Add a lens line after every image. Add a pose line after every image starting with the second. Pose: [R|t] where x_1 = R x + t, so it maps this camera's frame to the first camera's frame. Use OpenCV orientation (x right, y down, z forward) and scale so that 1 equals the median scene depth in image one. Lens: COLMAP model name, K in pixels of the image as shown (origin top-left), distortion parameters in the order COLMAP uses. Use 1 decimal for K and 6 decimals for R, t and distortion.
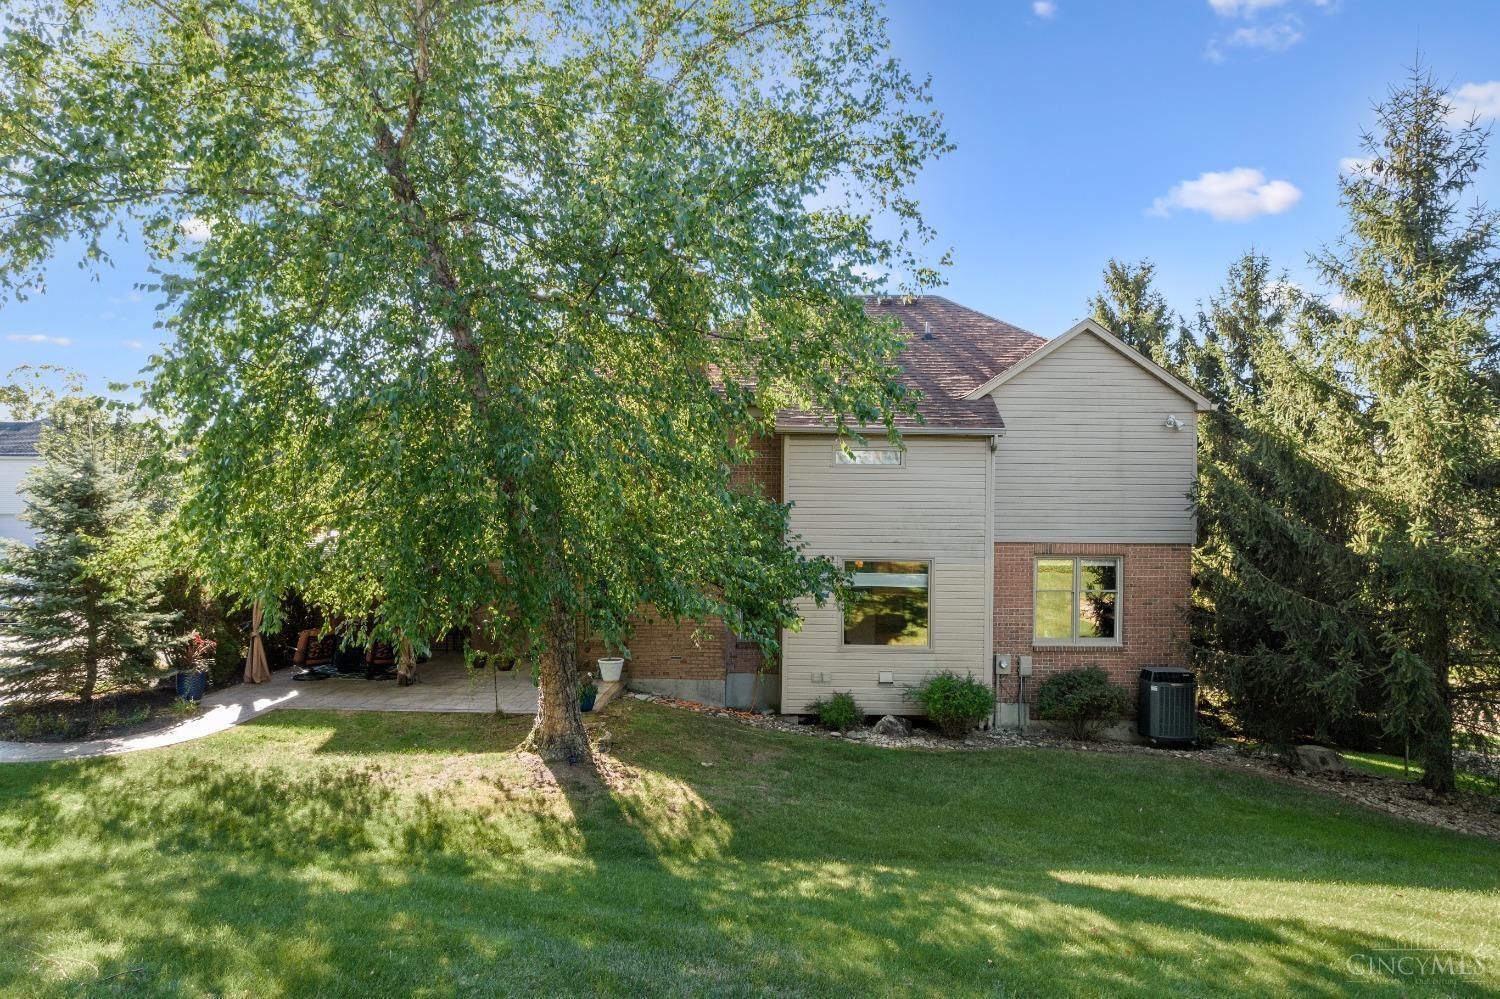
lens RADIAL K [[970.8, 0, 749.3], [0, 970.8, 509.1], [0, 0, 1]] dist [-0.080867, 0.071623]
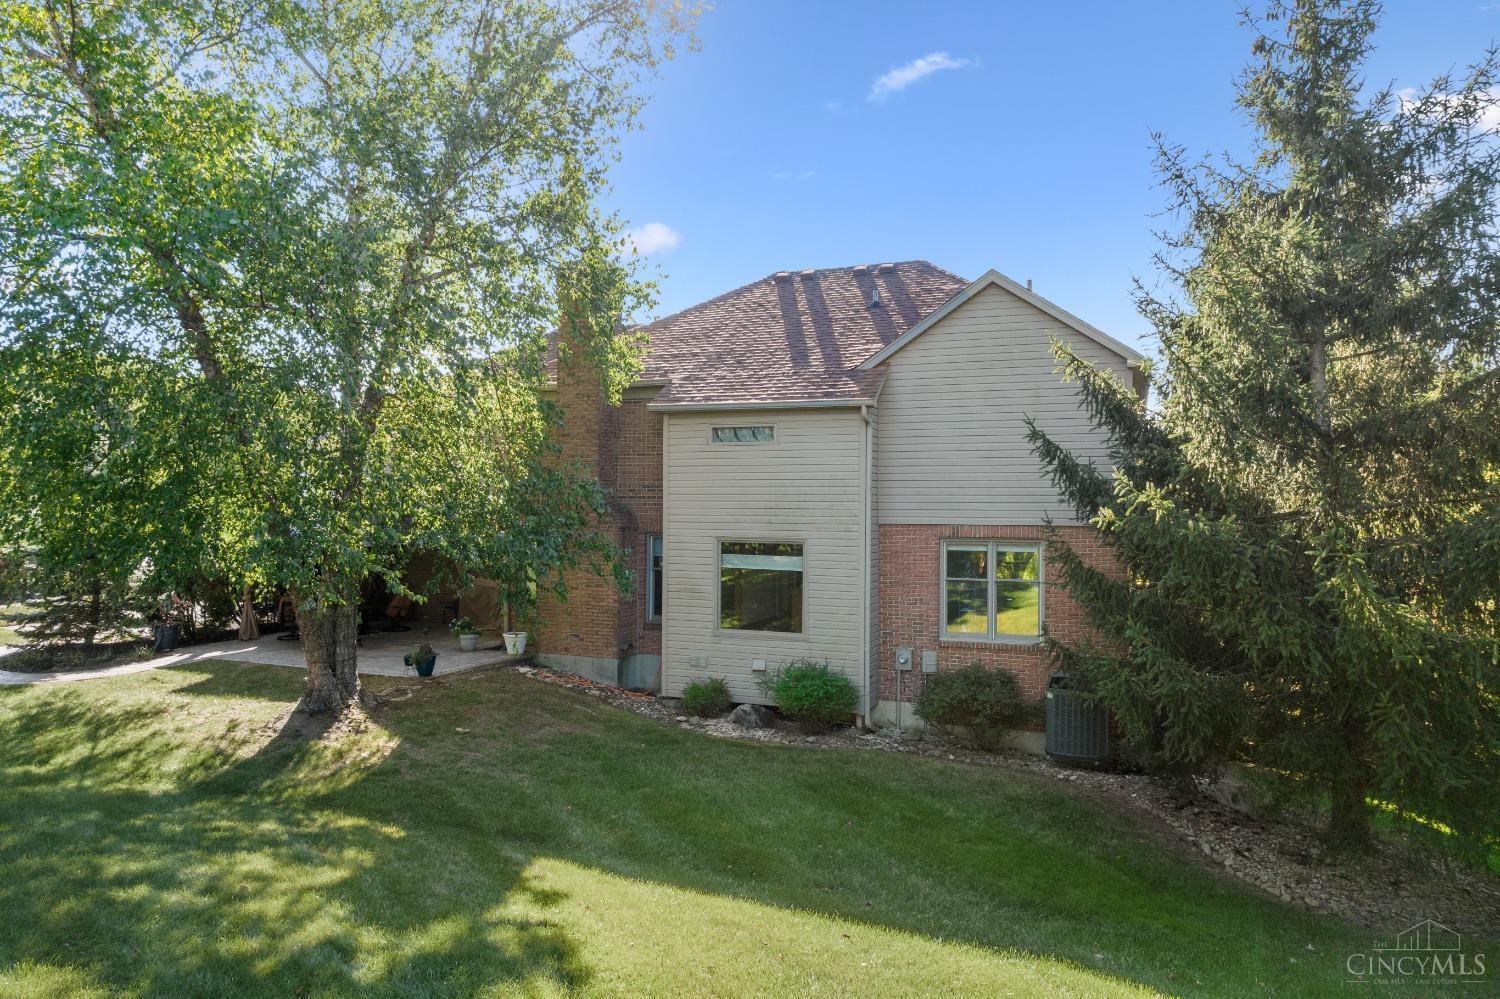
lens RADIAL K [[970.8, 0, 749.3], [0, 970.8, 509.1], [0, 0, 1]] dist [-0.080867, 0.071623]
pose [[0.940985, 0.001480, -0.338444, 0.461739], [-0.001674, 0.999999, -0.000282, 0.021147], [0.338443, 0.000832, 0.940986, 0.101720]]
